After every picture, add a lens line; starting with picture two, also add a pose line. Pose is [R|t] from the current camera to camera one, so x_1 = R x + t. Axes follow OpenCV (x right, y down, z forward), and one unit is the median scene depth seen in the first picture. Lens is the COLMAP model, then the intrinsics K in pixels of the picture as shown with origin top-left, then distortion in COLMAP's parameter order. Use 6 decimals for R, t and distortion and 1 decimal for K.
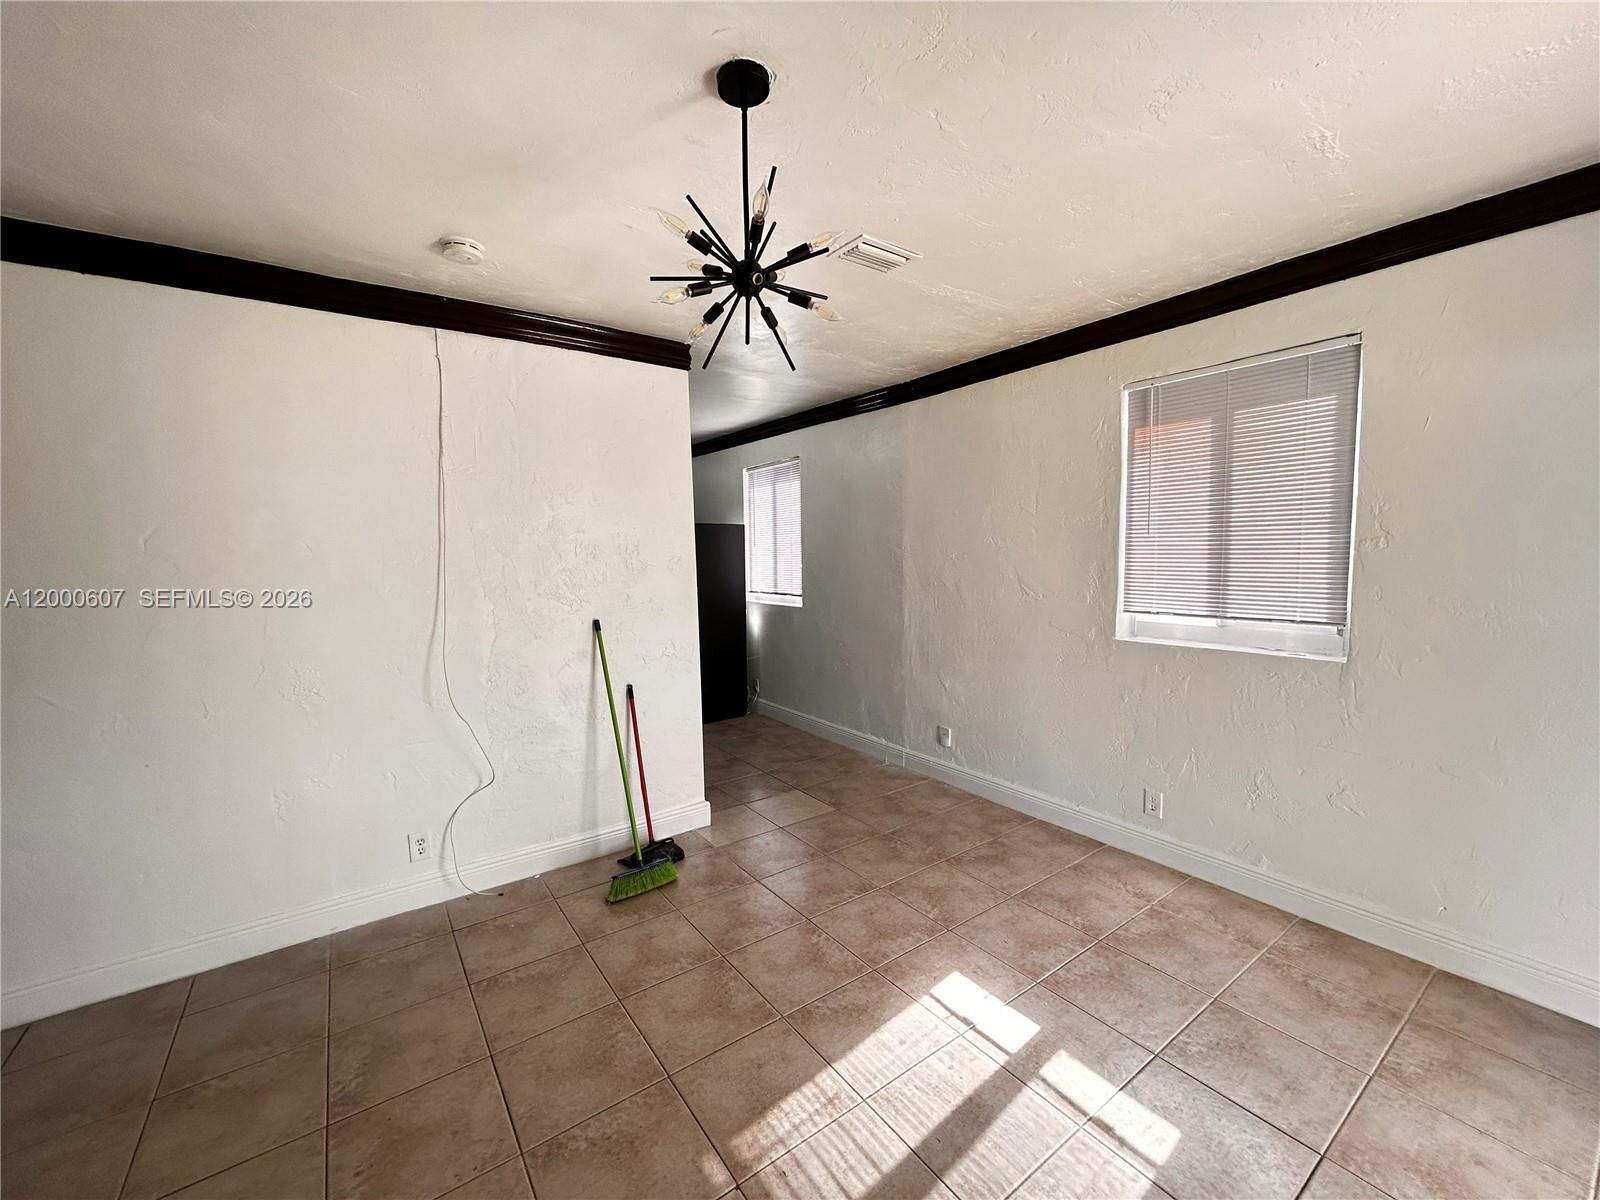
lens RADIAL K [[643.0, 0, 803.4], [0, 643.0, 599.6], [0, 0, 1]] dist [-0.001866, 0.000497]
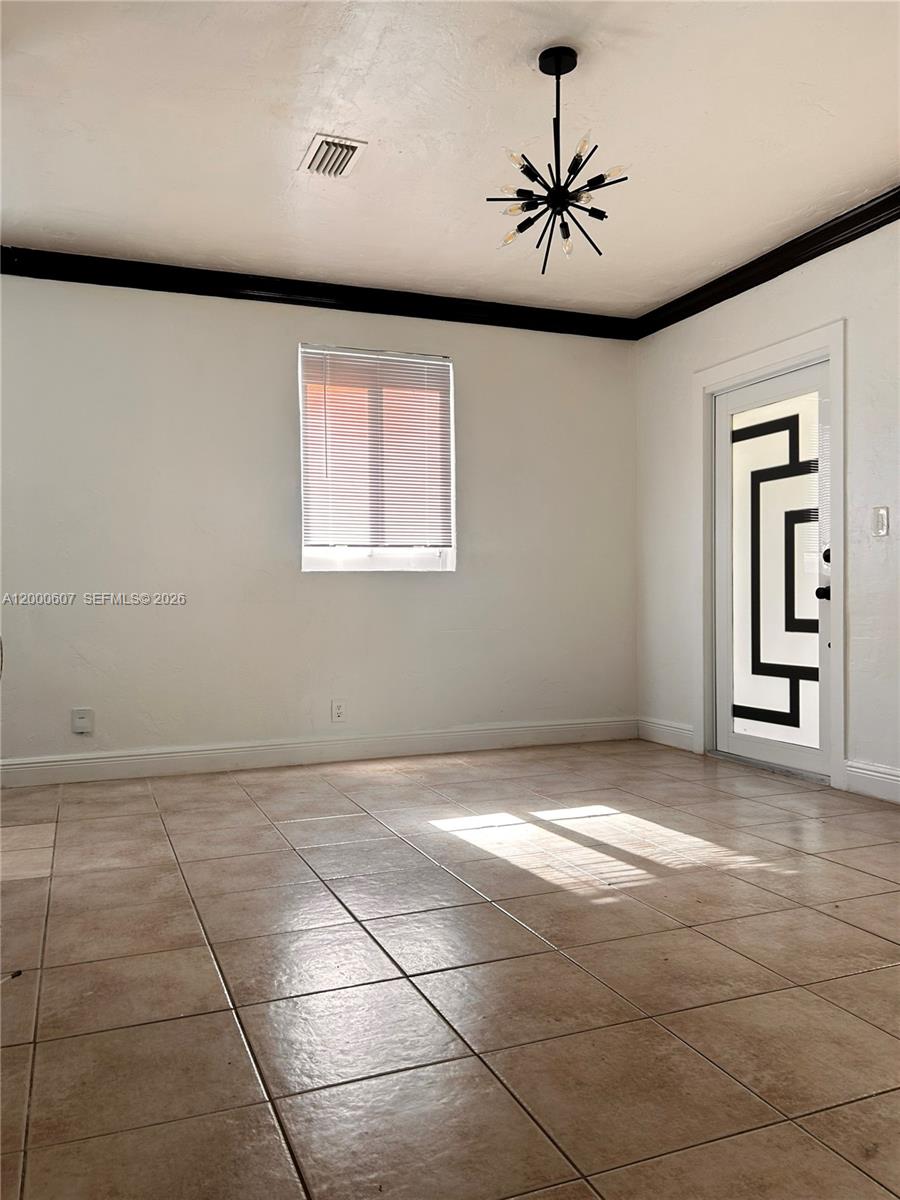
lens RADIAL K [[896.9, 0, 439.3], [0, 896.9, 598.4], [0, 0, 1]] dist [0.036896, -0.035500]
pose [[0.233487, 0.013637, 0.972264, -1.085881], [0.081996, 0.996064, -0.033662, 0.206252], [-0.968896, 0.087582, 0.231450, 0.500207]]
